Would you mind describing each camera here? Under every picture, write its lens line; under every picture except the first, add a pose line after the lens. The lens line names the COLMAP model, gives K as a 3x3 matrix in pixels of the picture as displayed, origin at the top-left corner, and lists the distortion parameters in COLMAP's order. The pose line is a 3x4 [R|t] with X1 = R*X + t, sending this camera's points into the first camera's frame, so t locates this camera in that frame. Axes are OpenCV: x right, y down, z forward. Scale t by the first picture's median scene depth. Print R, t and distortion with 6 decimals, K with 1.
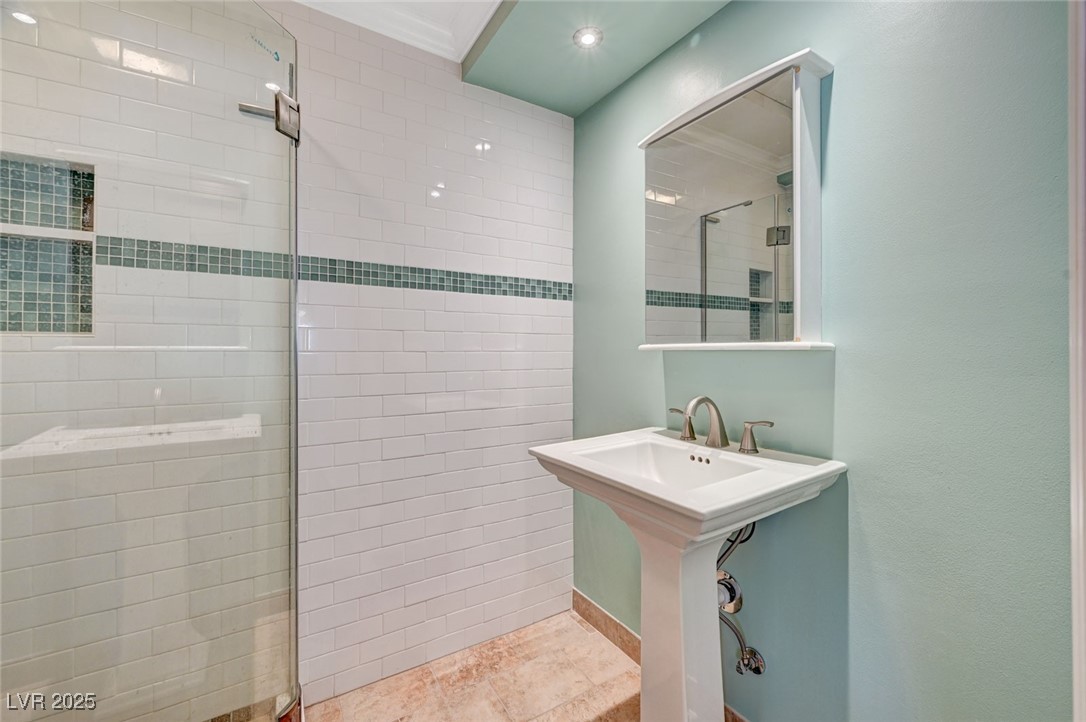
lens RADIAL K [[447.0, 0, 545.0], [0, 447.0, 352.3], [0, 0, 1]] dist [0.008270, -0.000323]
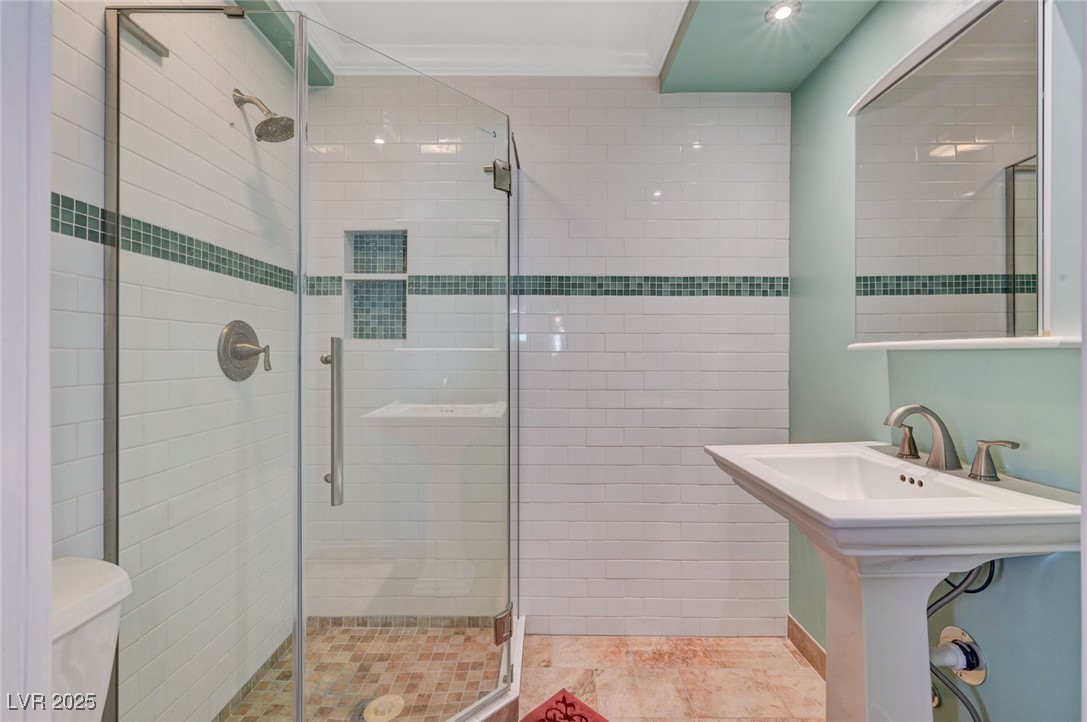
lens RADIAL K [[469.1, 0, 543.5], [0, 469.1, 361.0], [0, 0, 1]] dist [0.017089, 0.000019]
pose [[0.847755, 0.009854, -0.530296, 0.177624], [-0.004408, 0.999924, 0.011534, 0.007660], [0.530370, -0.007440, 0.847734, -0.082245]]
